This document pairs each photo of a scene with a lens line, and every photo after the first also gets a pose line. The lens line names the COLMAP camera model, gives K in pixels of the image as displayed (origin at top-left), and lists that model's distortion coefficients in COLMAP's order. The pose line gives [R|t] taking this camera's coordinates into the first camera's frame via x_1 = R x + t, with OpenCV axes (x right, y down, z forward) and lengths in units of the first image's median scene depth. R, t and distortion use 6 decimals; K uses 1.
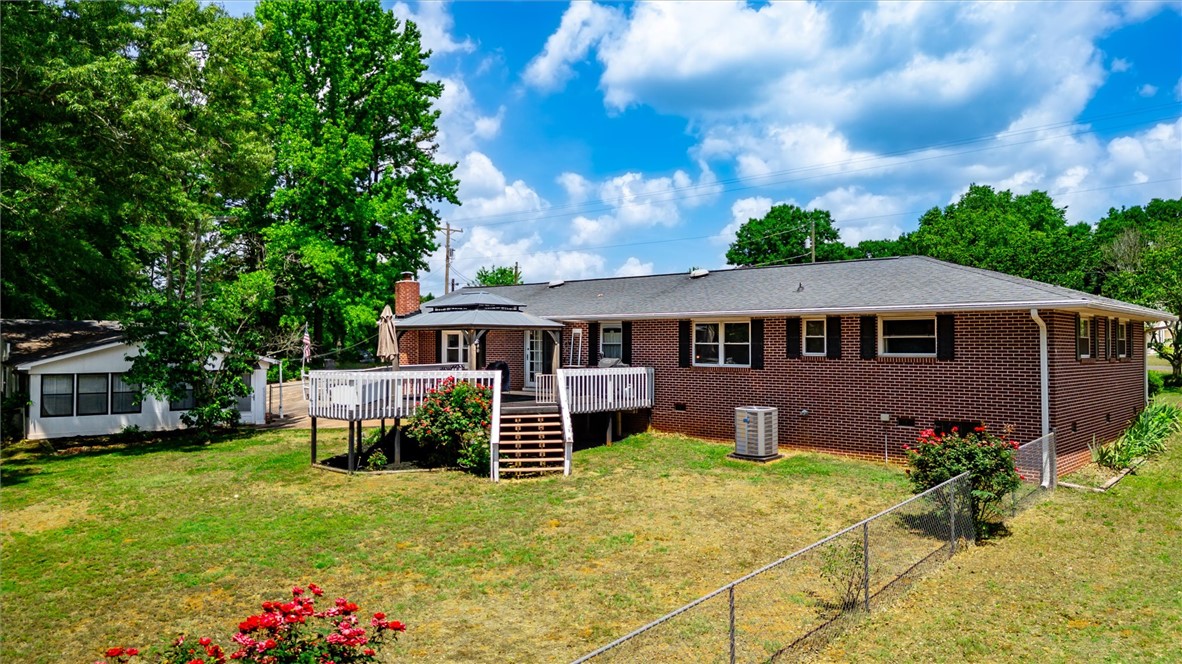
lens RADIAL K [[837.5, 0, 591.6], [0, 837.5, 330.0], [0, 0, 1]] dist [0.062084, -0.059413]
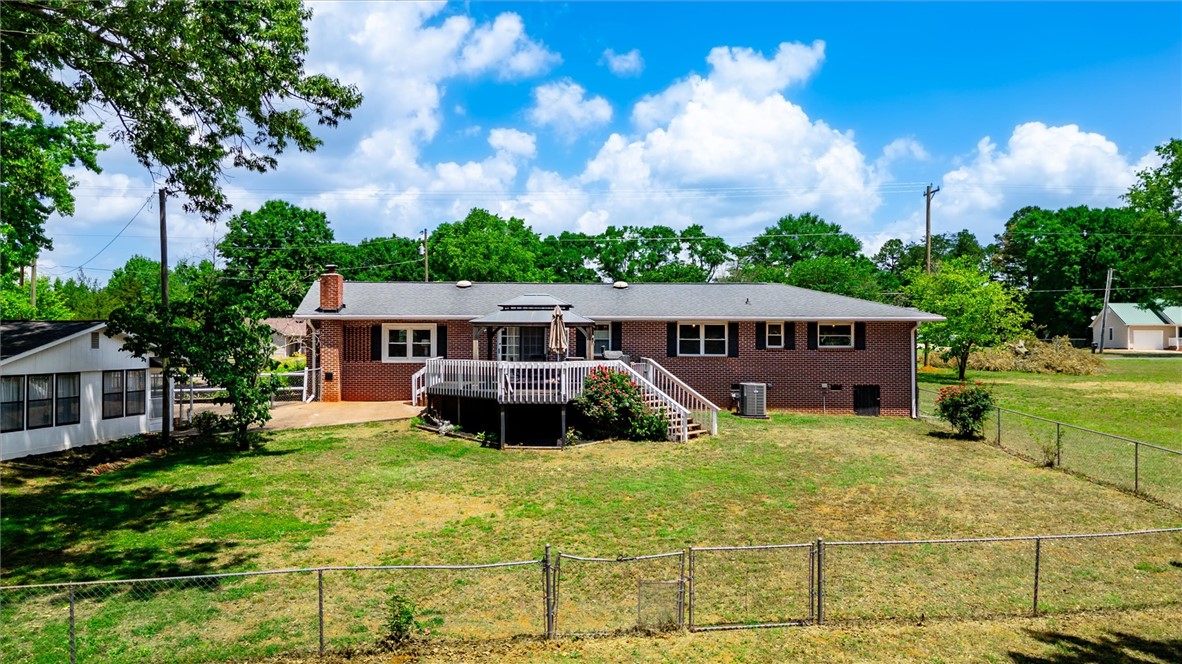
lens RADIAL K [[837.5, 0, 592.8], [0, 837.5, 336.8], [0, 0, 1]] dist [0.062084, -0.059413]
pose [[0.730528, 0.006541, 0.682851, -0.920680], [-0.013524, 0.999897, 0.004890, 0.007245], [-0.682749, -0.012807, 0.730541, 0.109251]]
